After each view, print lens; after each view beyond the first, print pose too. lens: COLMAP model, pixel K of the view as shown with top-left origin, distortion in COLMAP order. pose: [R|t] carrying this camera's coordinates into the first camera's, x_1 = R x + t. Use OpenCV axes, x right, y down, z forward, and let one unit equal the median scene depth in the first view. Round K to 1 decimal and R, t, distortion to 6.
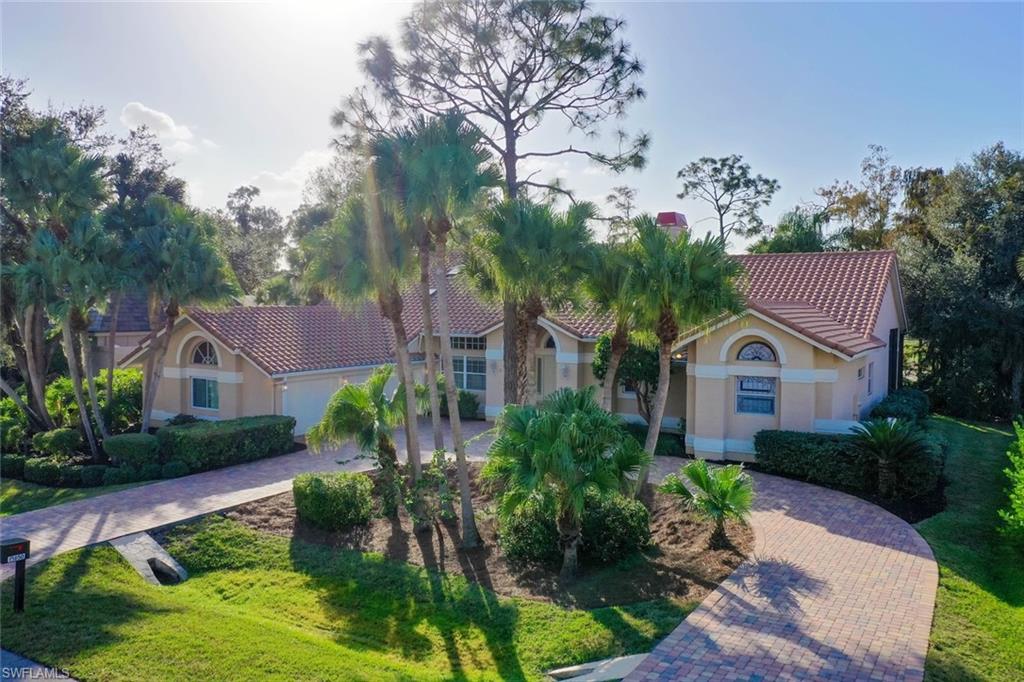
lens RADIAL K [[827.1, 0, 512.0], [0, 827.1, 341.0], [0, 0, 1]] dist [-0.010264, -0.009002]
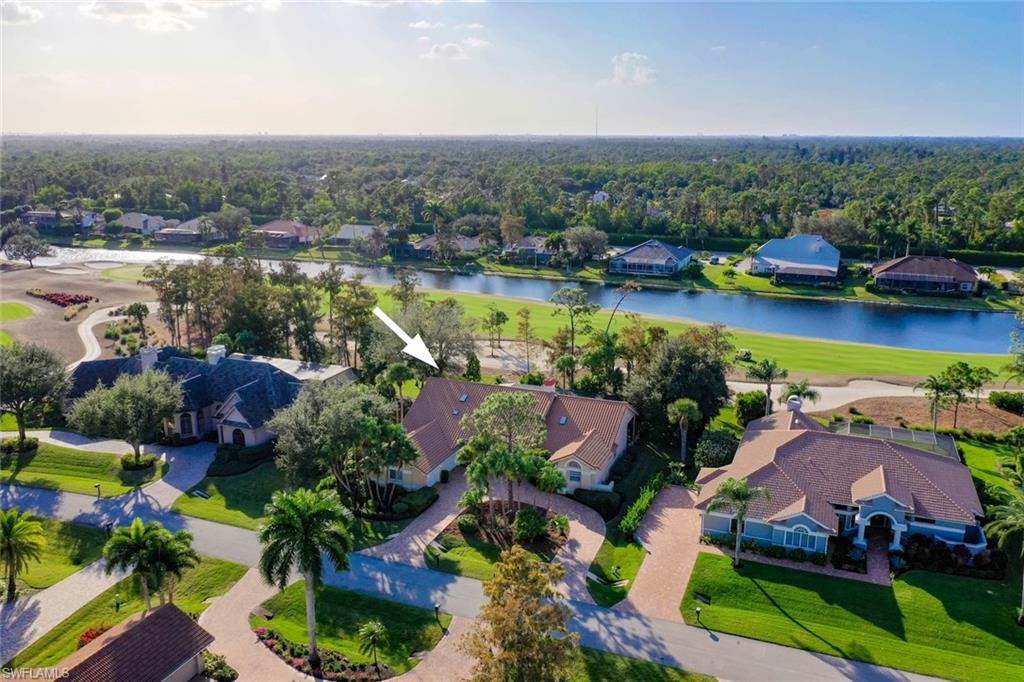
lens RADIAL K [[818.0, 0, 512.0], [0, 818.0, 341.0], [0, 0, 1]] dist [-0.004440, -0.008512]
pose [[0.987338, -0.044844, 0.152159, -0.668683], [0.013753, 0.979797, 0.199522, -1.716167], [-0.158033, -0.194903, 0.968007, -3.148079]]
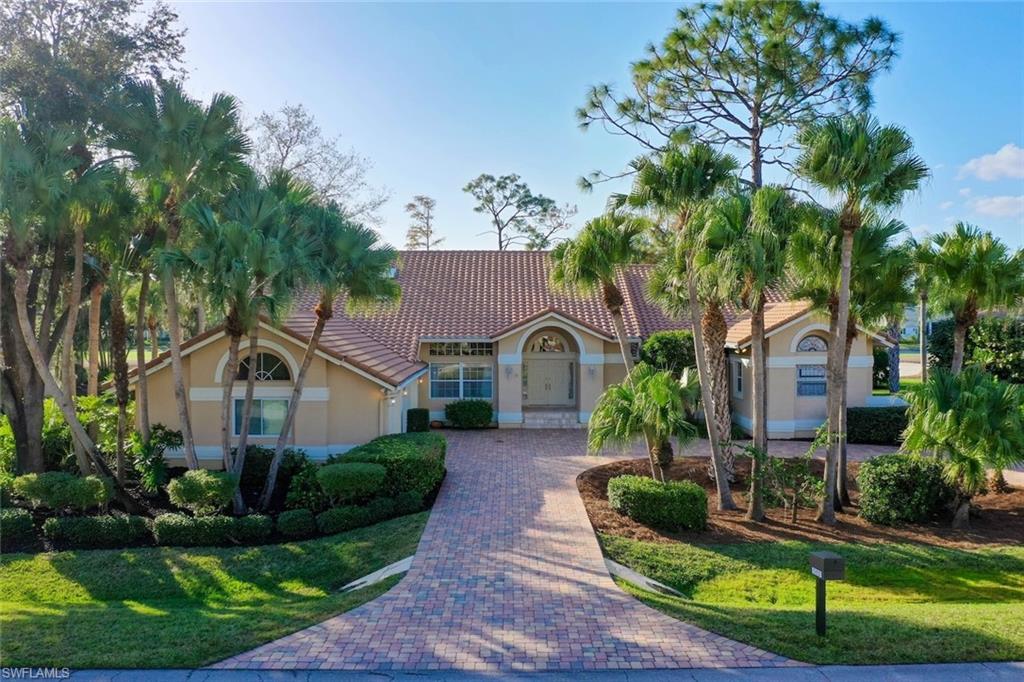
lens RADIAL K [[827.1, 0, 512.0], [0, 827.1, 341.0], [0, 0, 1]] dist [-0.010264, -0.009002]
pose [[0.849831, -0.022374, 0.526580, -1.016619], [0.033647, 0.999364, -0.011841, 0.012379], [-0.525980, 0.027781, 0.850043, 0.321889]]
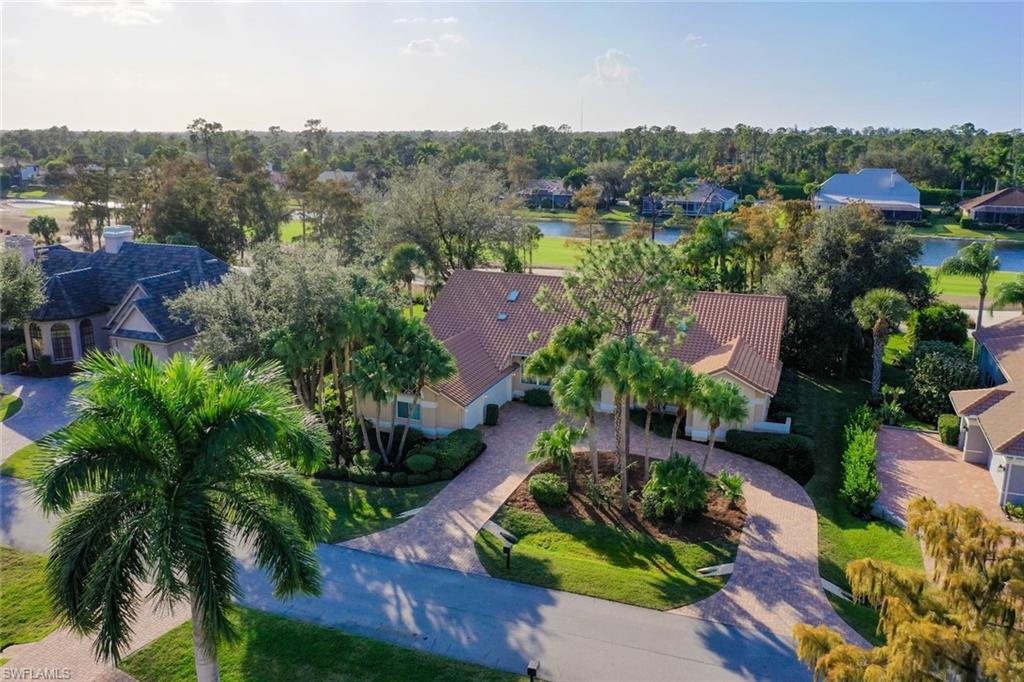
lens RADIAL K [[827.1, 0, 512.0], [0, 827.1, 341.0], [0, 0, 1]] dist [-0.010264, -0.009002]
pose [[0.984177, -0.049228, 0.170212, -0.772718], [0.013982, 0.979211, 0.202362, -0.728456], [-0.176635, -0.196780, 0.964405, -1.129233]]
